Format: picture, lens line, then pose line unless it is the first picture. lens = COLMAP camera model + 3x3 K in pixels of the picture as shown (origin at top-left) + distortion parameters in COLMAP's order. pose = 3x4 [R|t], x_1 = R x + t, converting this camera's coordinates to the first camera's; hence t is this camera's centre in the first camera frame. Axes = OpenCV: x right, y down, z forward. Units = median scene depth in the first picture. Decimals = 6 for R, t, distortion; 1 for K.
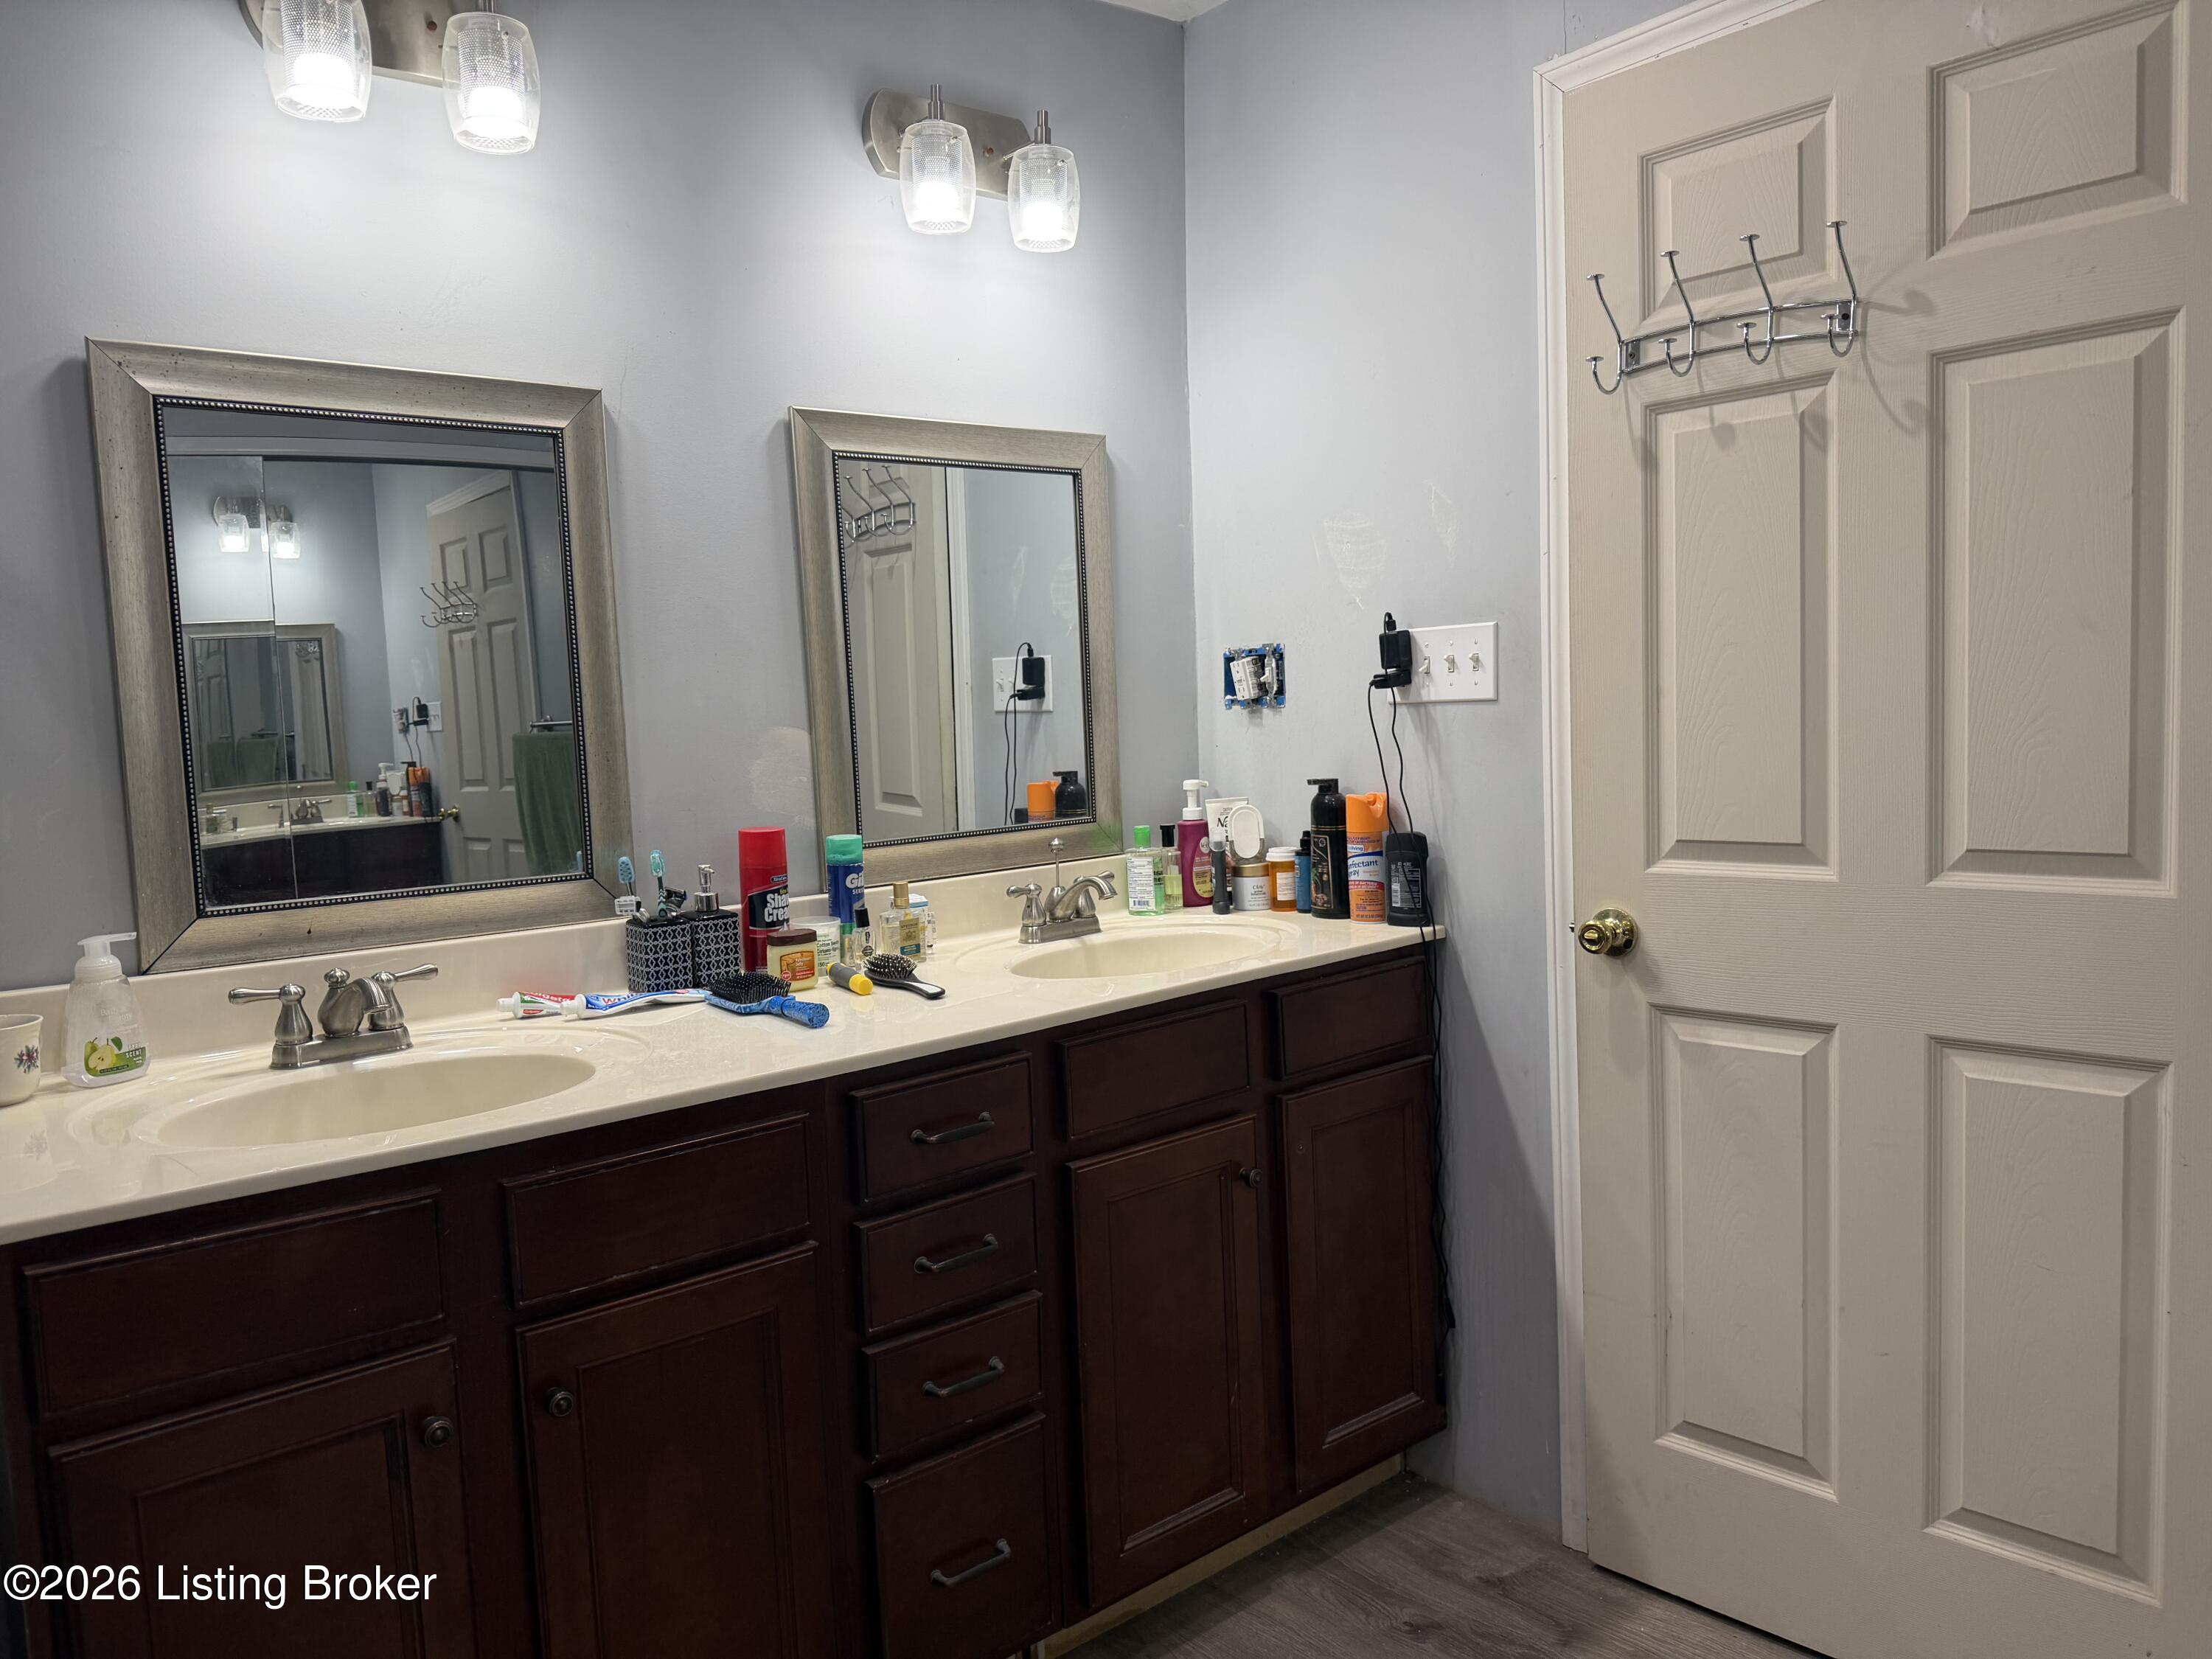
lens RADIAL K [[1555.0, 0, 1106.0], [0, 1555.0, 829.5], [0, 0, 1]] dist [0.053342, 0.000263]
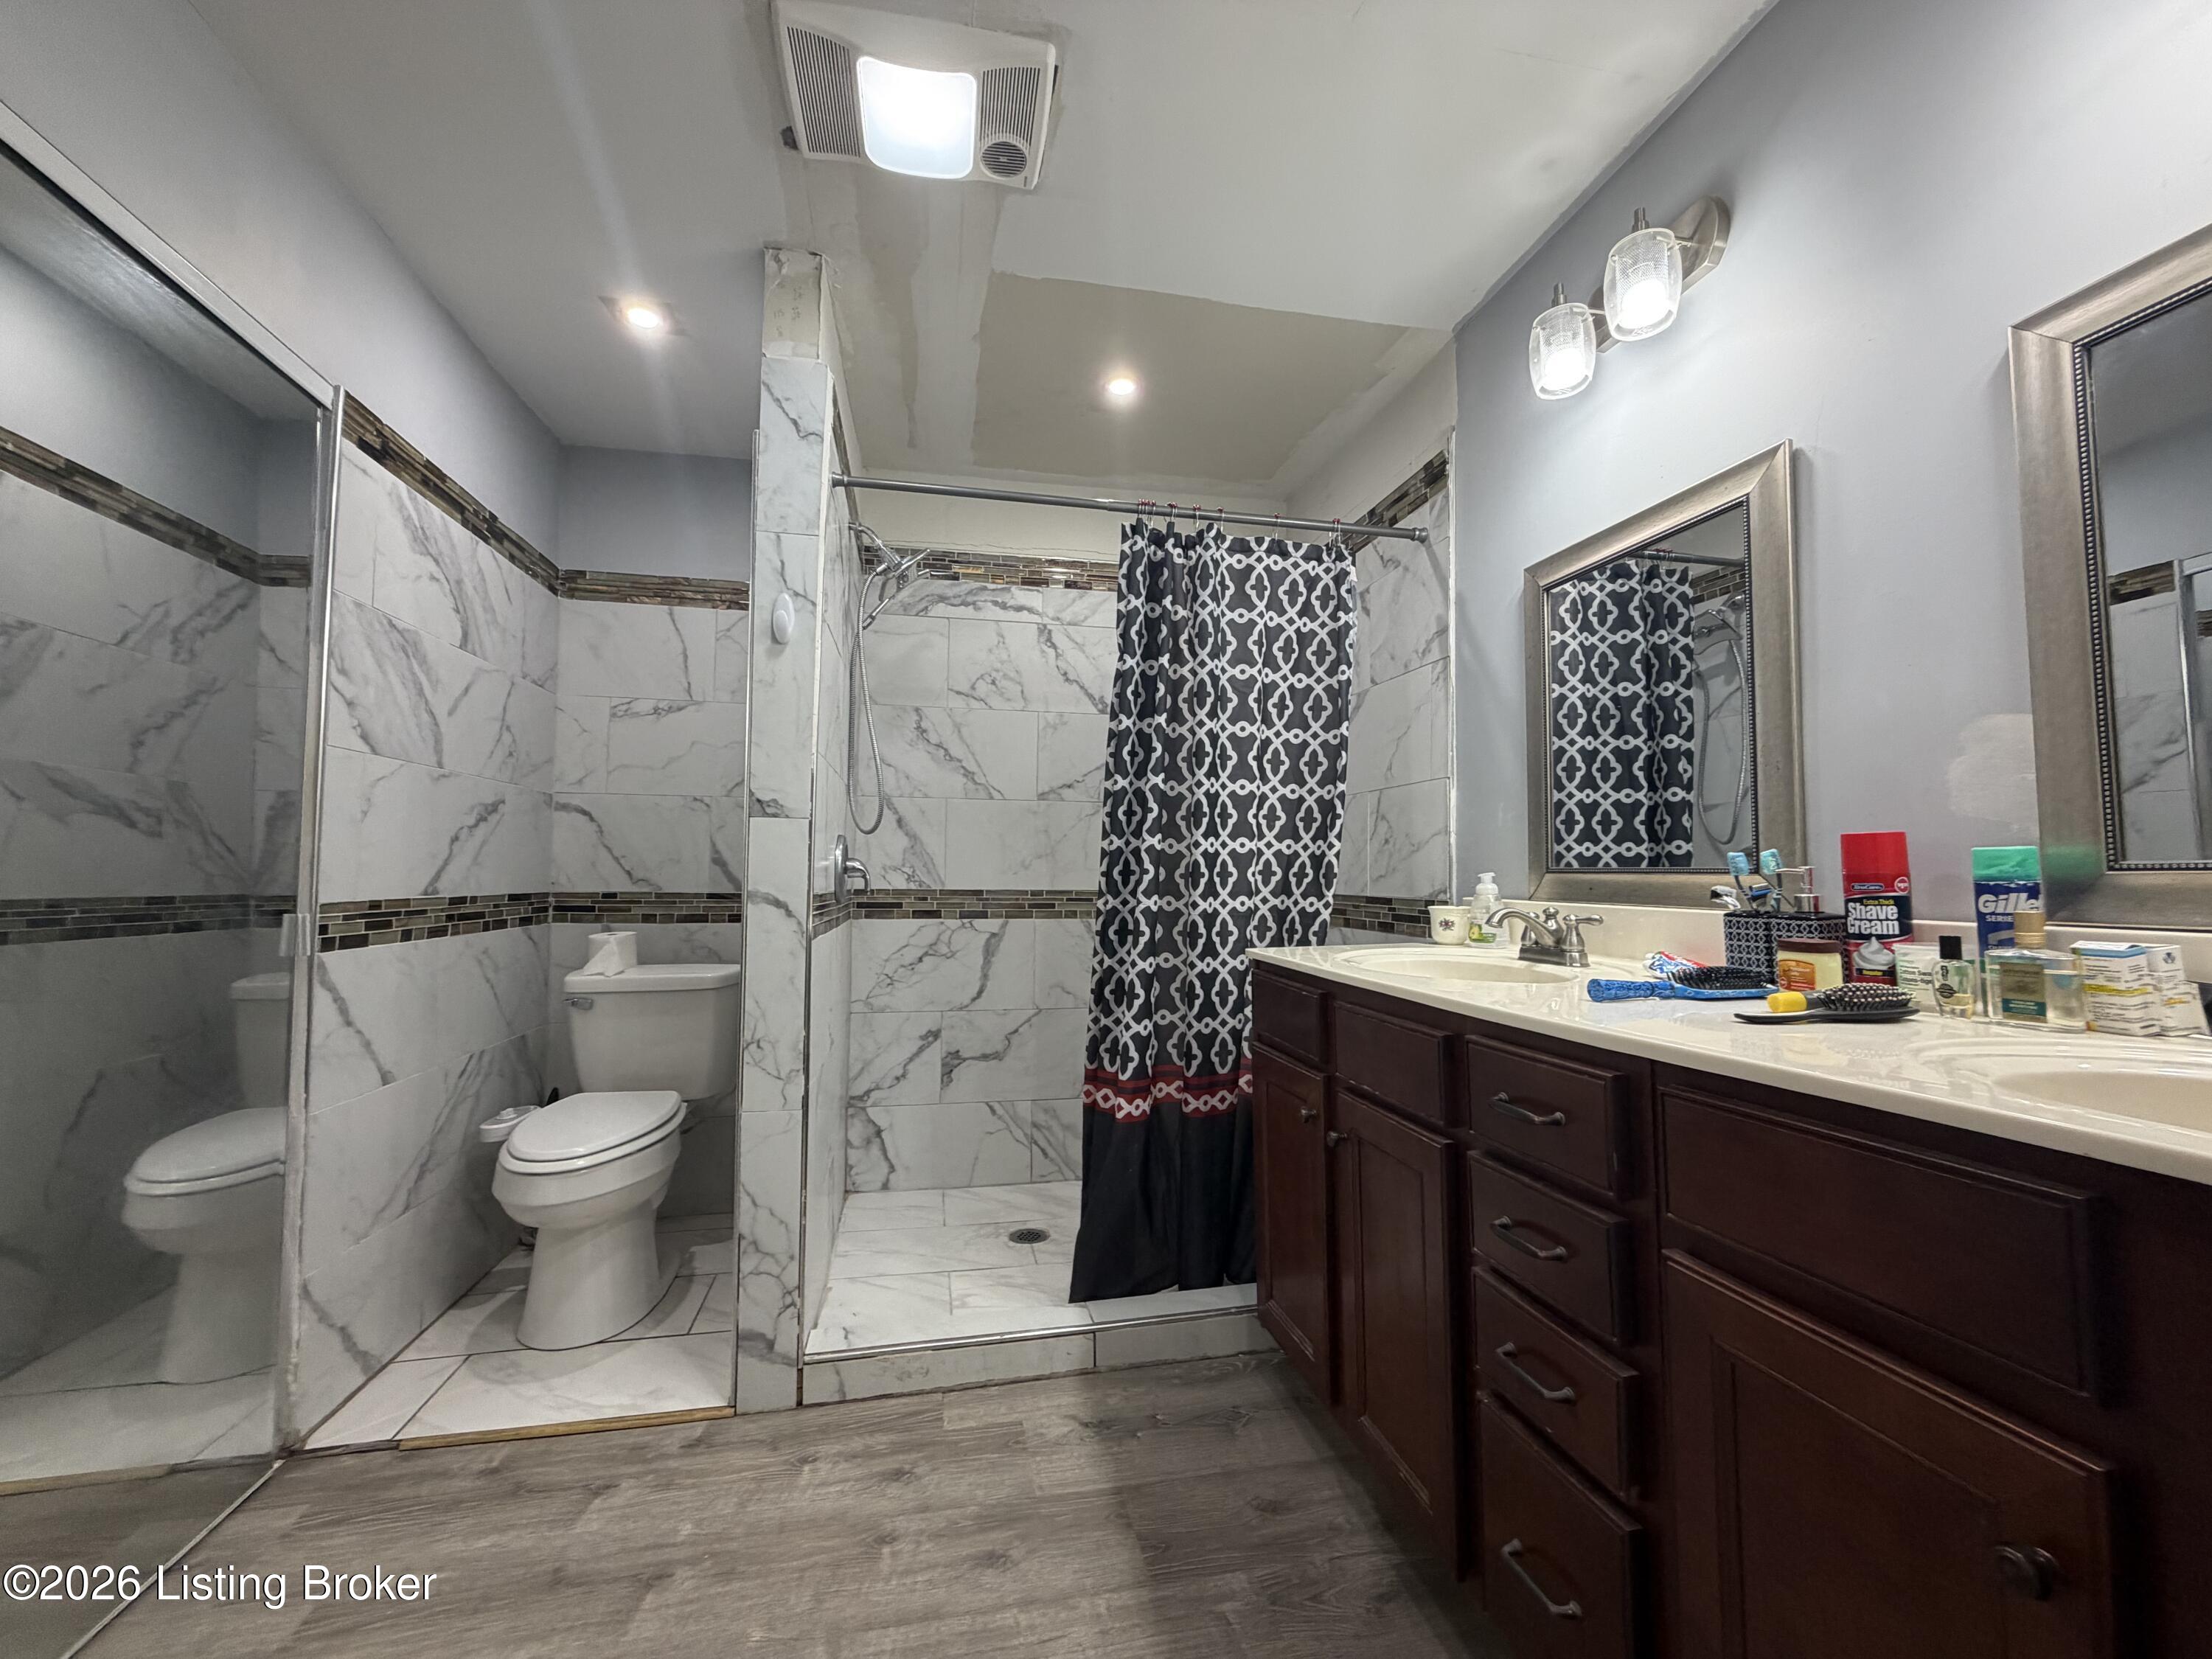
lens RADIAL K [[883.3, 0, 1100.3], [0, 883.3, 832.9], [0, 0, 1]] dist [0.000938, -0.000117]
pose [[-0.467508, -0.010300, -0.883929, 0.454844], [-0.066092, 0.997541, 0.023332, 0.017671], [0.881515, 0.069329, -0.467039, 0.864781]]
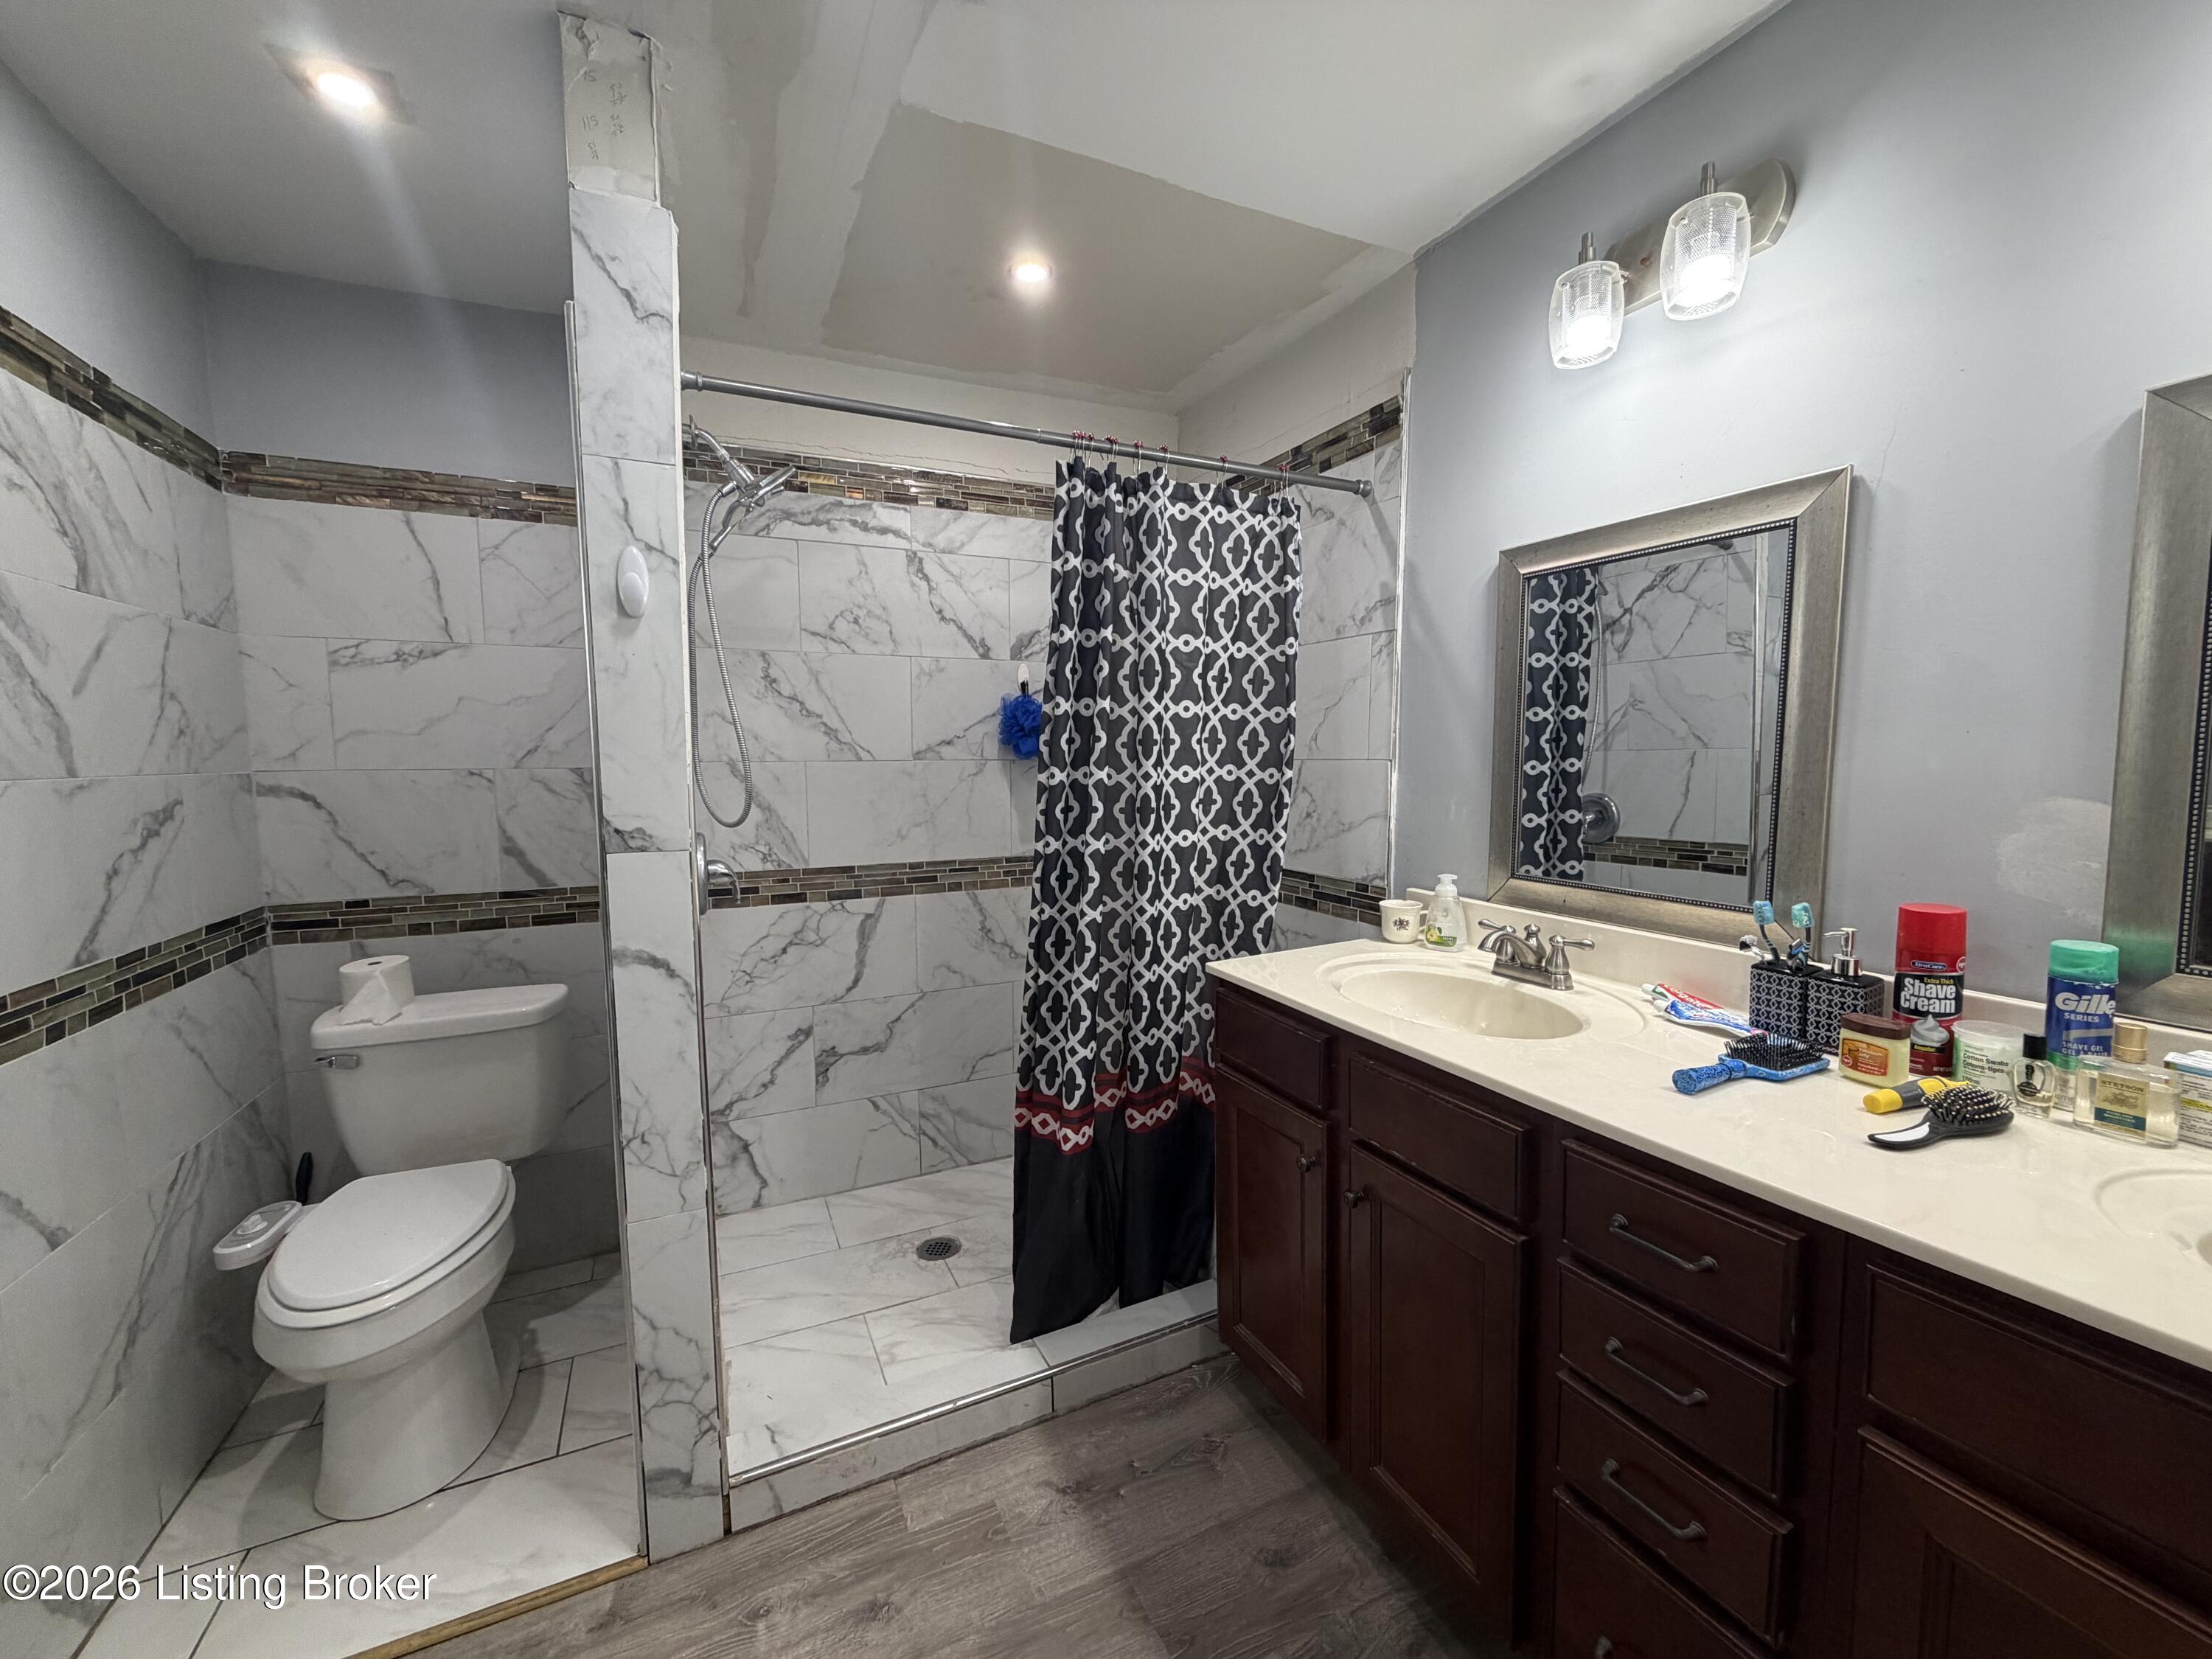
lens RADIAL K [[883.3, 0, 1100.3], [0, 883.3, 832.9], [0, 0, 1]] dist [0.000938, -0.000117]
pose [[-0.239803, 0.123033, -0.962994, 0.391009], [-0.067881, 0.987384, 0.143053, -0.085810], [0.968446, 0.099673, -0.228426, 0.662160]]
